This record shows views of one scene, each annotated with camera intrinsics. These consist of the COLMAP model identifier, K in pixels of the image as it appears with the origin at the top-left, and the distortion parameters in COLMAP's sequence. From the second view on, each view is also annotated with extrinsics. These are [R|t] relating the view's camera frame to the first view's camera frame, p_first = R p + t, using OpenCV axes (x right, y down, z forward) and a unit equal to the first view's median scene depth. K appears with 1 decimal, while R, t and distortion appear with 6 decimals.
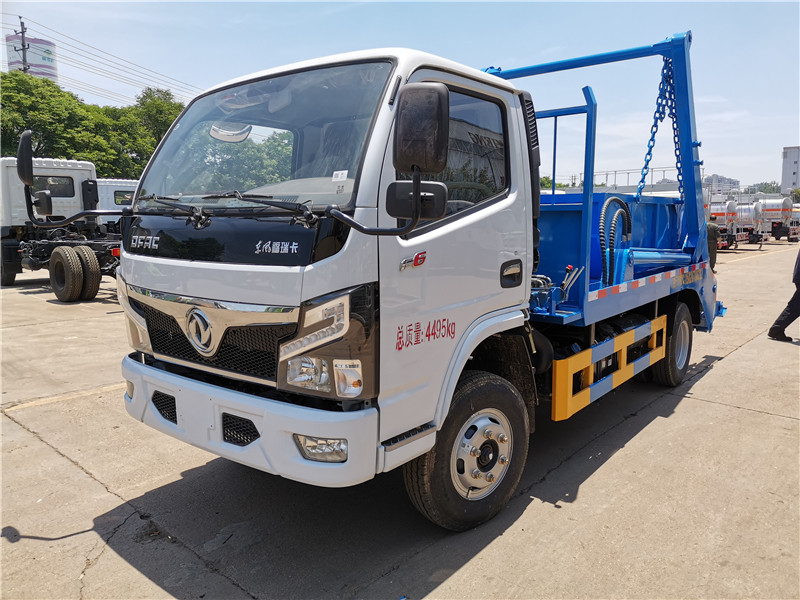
lens RADIAL K [[604.3, 0, 400.0], [0, 604.3, 300.0], [0, 0, 1]] dist [0.090562, -0.108222]
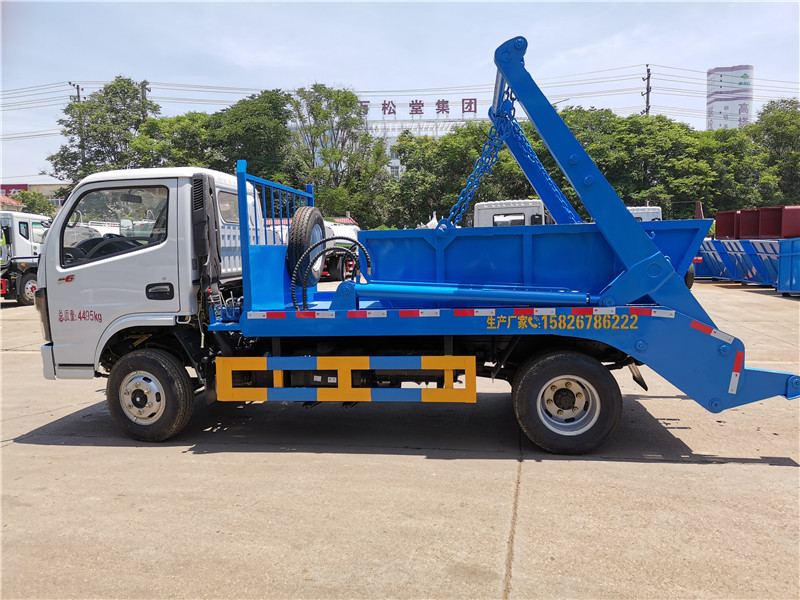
lens RADIAL K [[604.3, 0, 400.0], [0, 604.3, 300.0], [0, 0, 1]] dist [0.090562, -0.108222]
pose [[0.509191, 0.065558, -0.858153, 0.167304], [-0.092844, 0.995460, 0.020958, -0.010009], [0.855631, 0.069003, 0.512965, 0.063097]]
